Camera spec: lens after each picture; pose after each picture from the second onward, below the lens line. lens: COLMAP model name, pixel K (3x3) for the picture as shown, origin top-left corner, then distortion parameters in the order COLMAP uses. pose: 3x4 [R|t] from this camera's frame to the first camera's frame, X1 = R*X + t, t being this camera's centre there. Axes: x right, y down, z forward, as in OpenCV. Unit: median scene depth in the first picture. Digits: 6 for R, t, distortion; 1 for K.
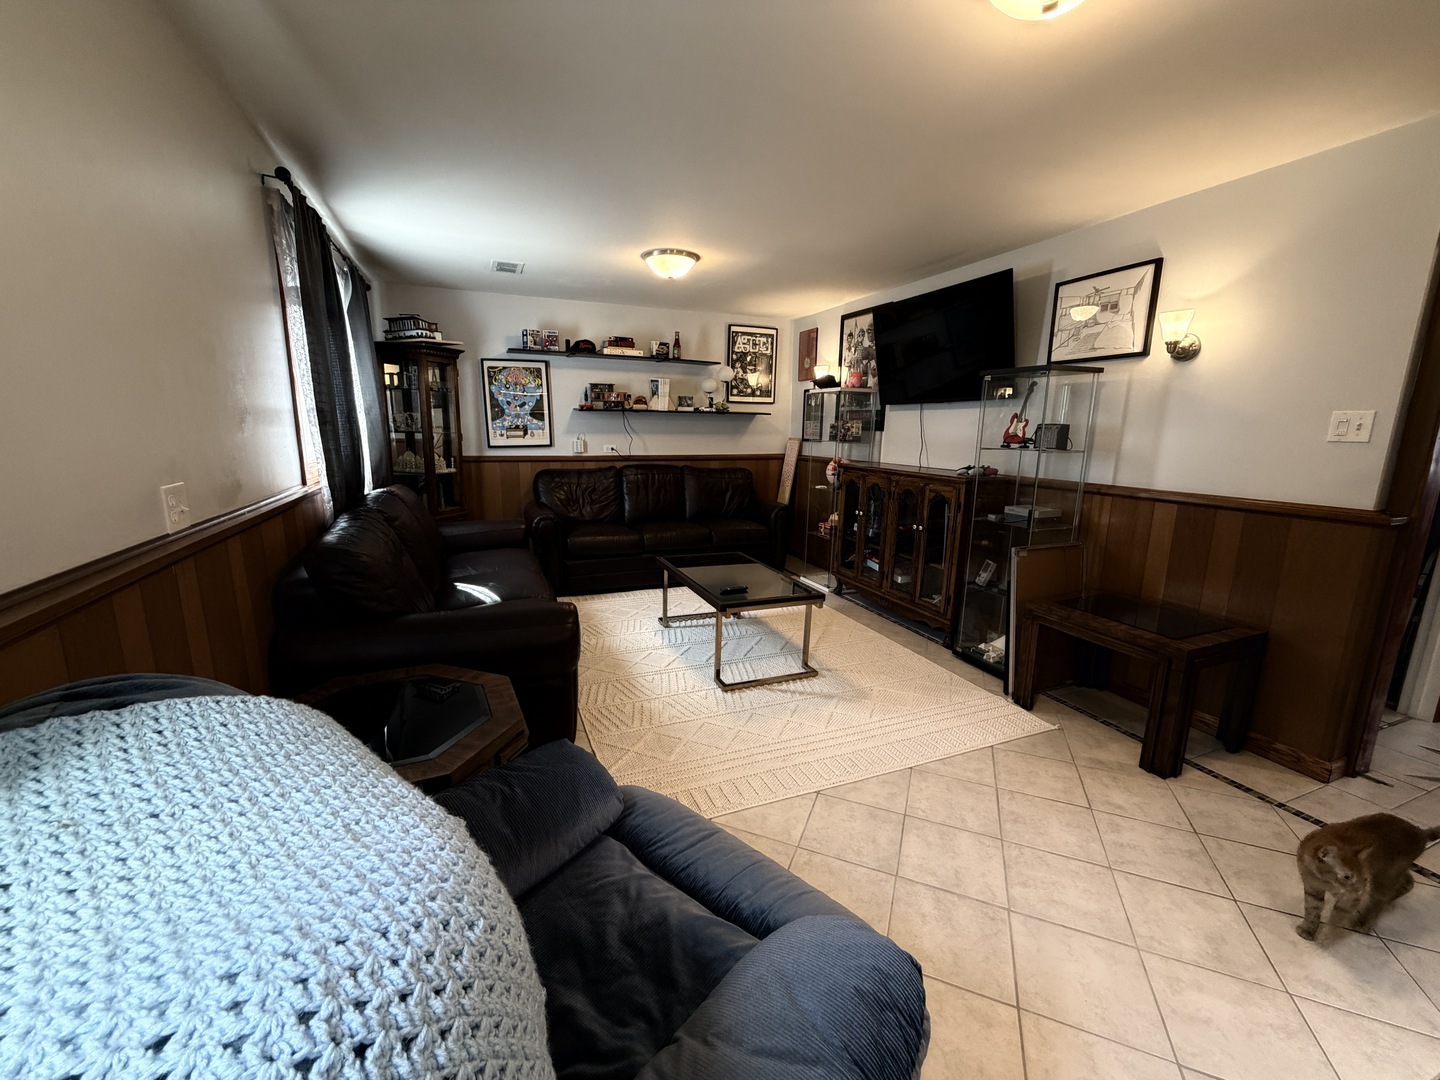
lens RADIAL K [[578.2, 0, 719.5], [0, 578.2, 540.7], [0, 0, 1]] dist [0.001116, -0.000205]
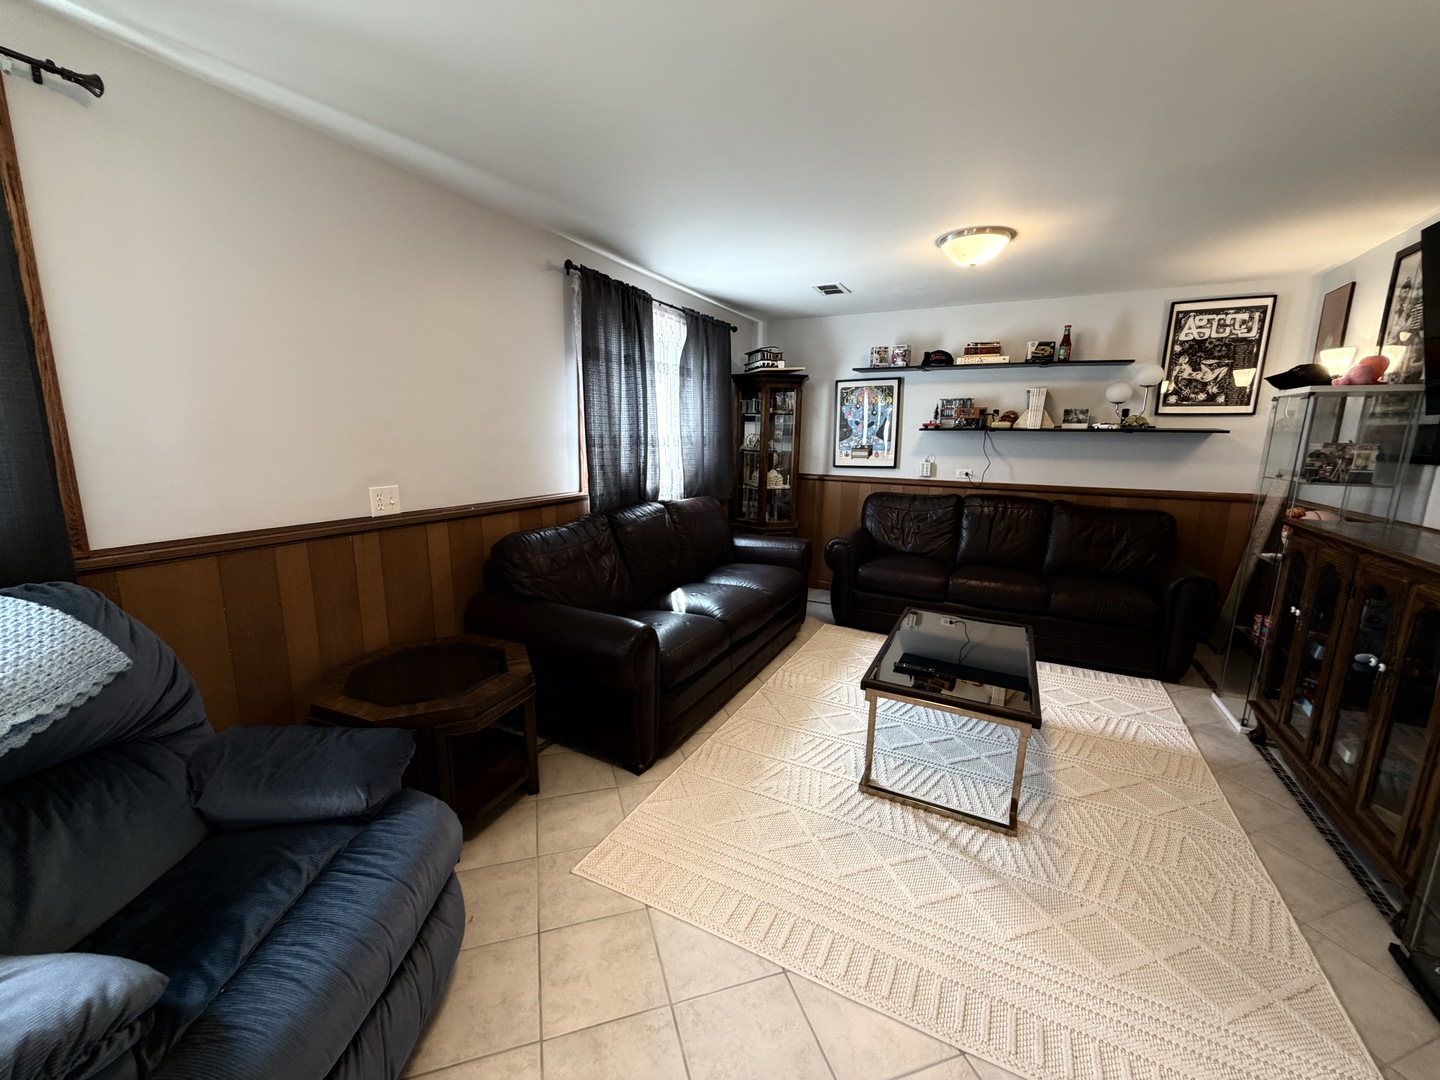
lens RADIAL K [[578.2, 0, 716.9], [0, 578.2, 541.9], [0, 0, 1]] dist [0.001116, -0.000205]
pose [[0.640574, 0.137846, -0.755423, 0.254064], [-0.154775, 0.986743, 0.048812, -0.047429], [0.752137, 0.085653, 0.653417, 0.185280]]
